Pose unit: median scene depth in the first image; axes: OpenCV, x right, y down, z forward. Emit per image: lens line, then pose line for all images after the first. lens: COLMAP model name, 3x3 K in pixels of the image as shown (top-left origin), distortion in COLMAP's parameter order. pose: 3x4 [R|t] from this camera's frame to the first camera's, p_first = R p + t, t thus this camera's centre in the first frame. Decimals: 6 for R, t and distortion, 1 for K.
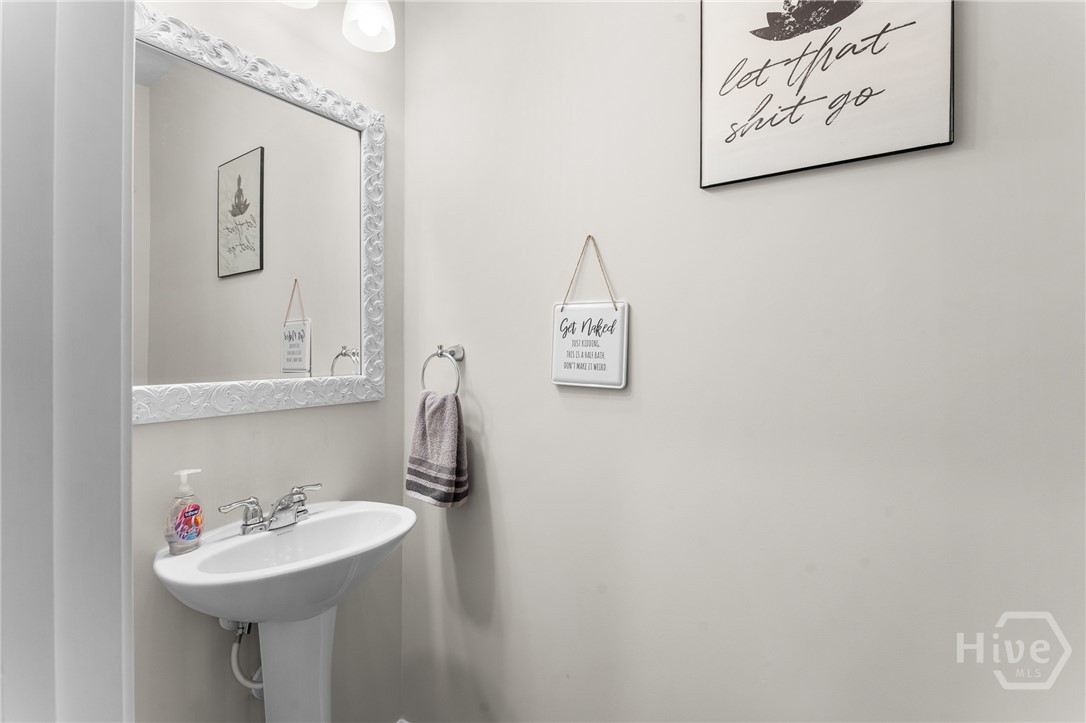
lens RADIAL K [[438.1, 0, 541.8], [0, 438.1, 360.0], [0, 0, 1]] dist [0.003882, -0.001118]
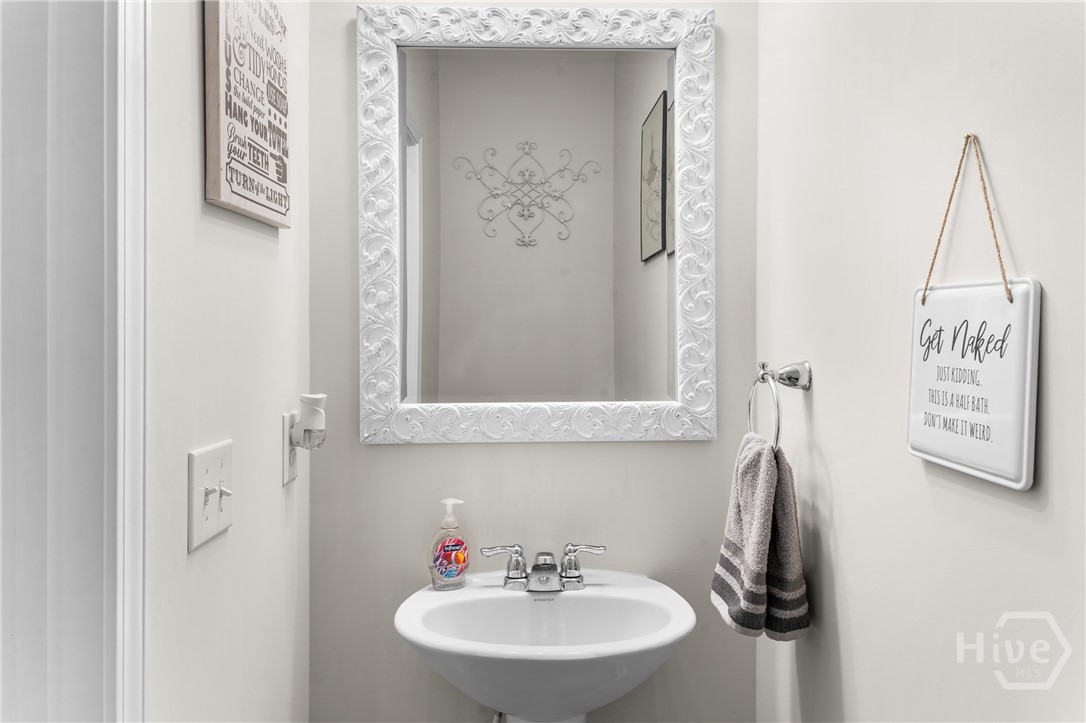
lens RADIAL K [[658.2, 0, 542.3], [0, 658.2, 355.6], [0, 0, 1]] dist [0.010646, -0.000166]
pose [[0.664595, 0.014095, -0.747071, 0.307198], [-0.020913, 0.999781, 0.000260, -0.047046], [0.746911, 0.015451, 0.664744, 0.217061]]
